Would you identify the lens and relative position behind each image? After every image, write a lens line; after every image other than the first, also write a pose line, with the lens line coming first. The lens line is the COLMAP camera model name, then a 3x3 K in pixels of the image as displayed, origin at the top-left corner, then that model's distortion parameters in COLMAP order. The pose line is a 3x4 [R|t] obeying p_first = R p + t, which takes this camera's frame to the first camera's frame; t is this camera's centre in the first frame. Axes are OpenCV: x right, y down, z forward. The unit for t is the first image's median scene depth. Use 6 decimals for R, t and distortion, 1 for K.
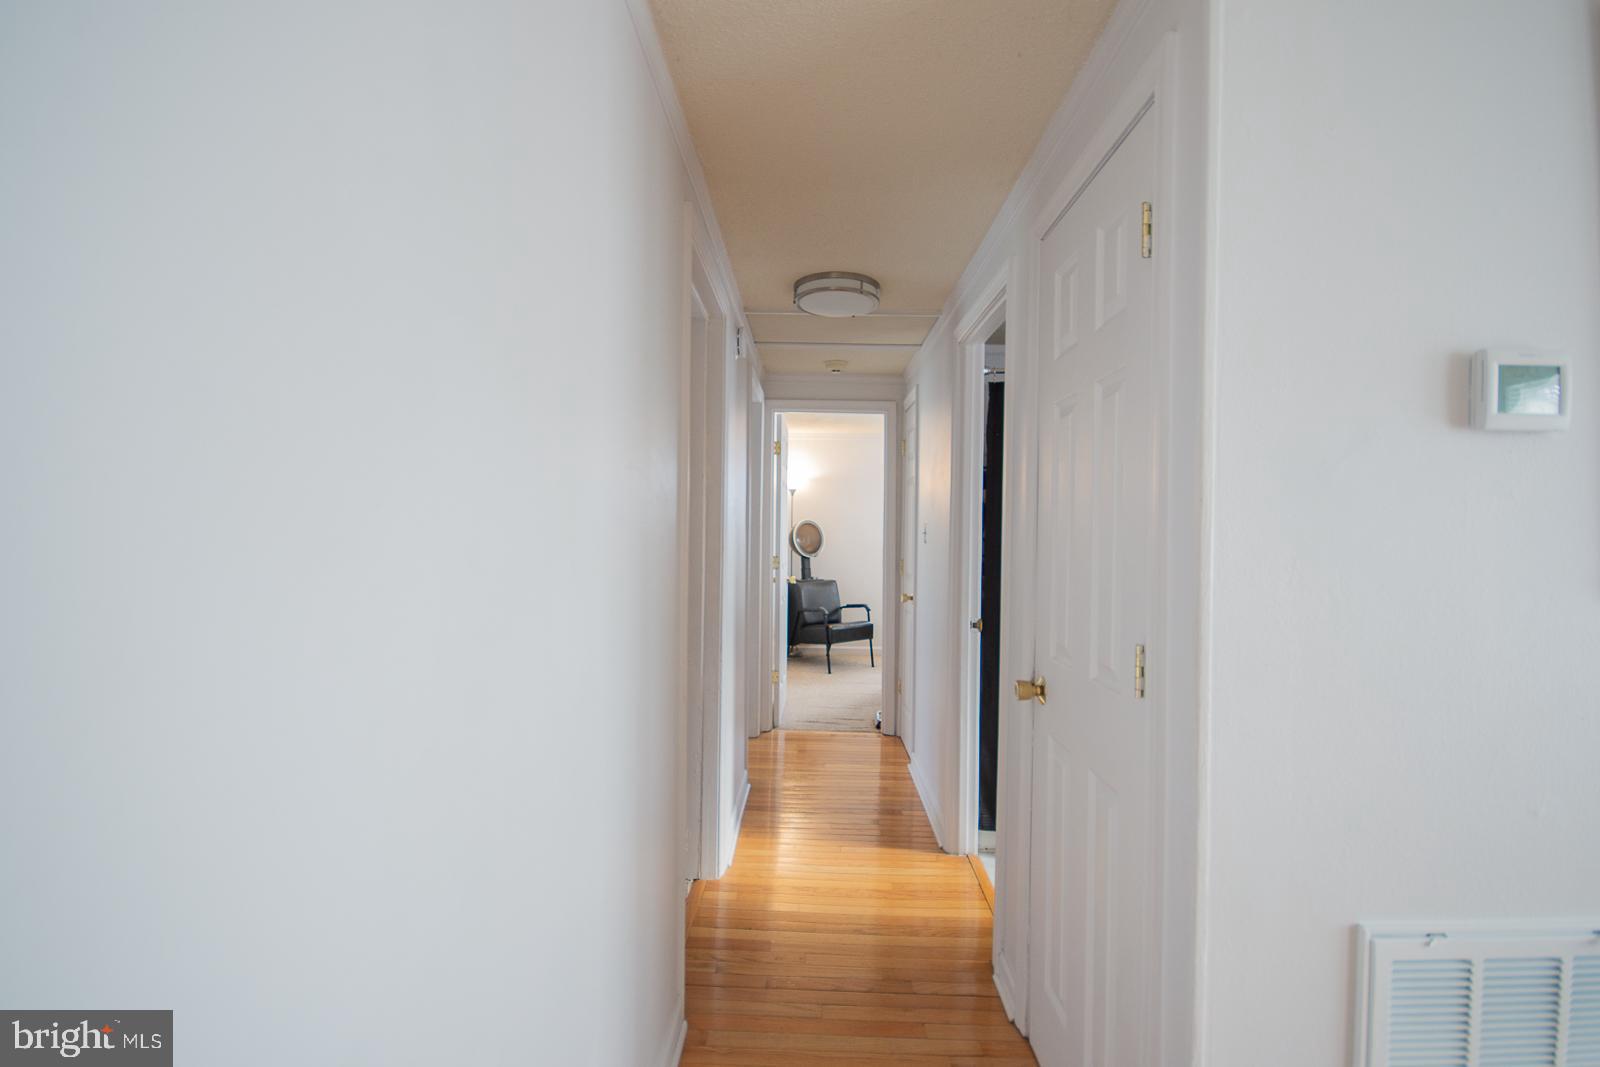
lens RADIAL K [[725.0, 0, 800.9], [0, 725.0, 535.0], [0, 0, 1]] dist [-0.004602, -0.000226]
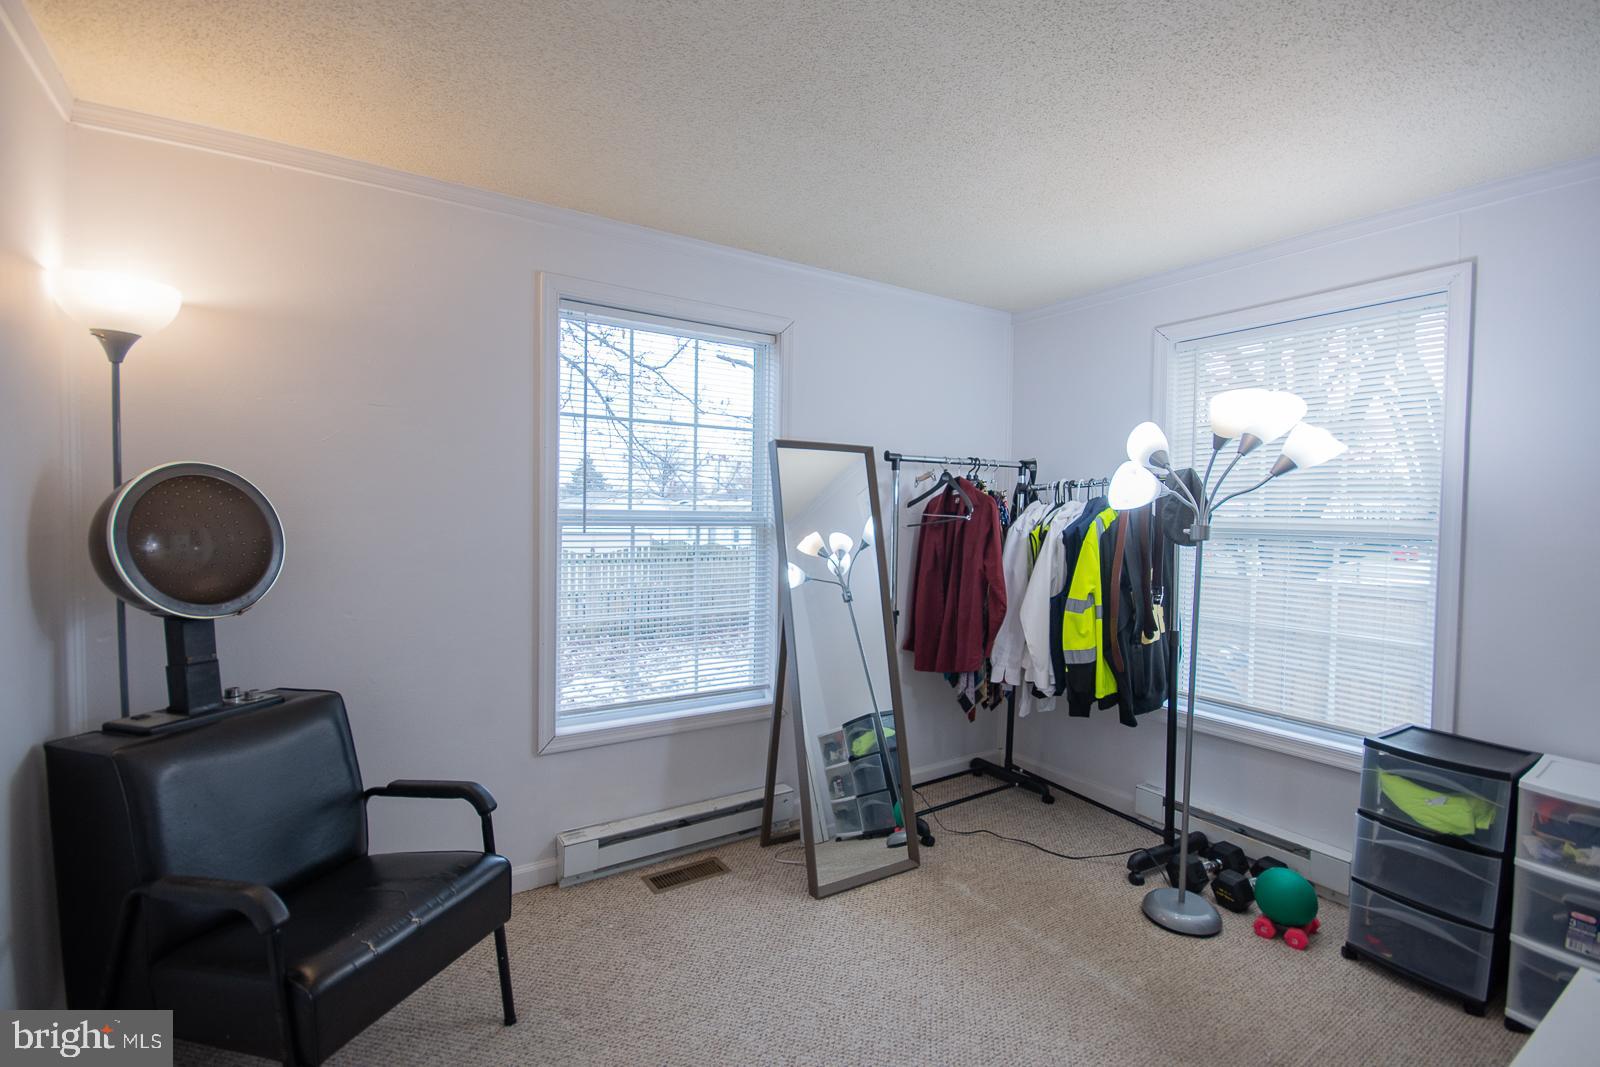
lens RADIAL K [[725.0, 0, 799.4], [0, 725.0, 537.6], [0, 0, 1]] dist [-0.004602, -0.000226]
pose [[0.832685, -0.030955, 0.552881, 0.043586], [0.009319, 0.999078, 0.041901, -0.004774], [-0.553669, -0.029738, 0.832206, 0.685832]]
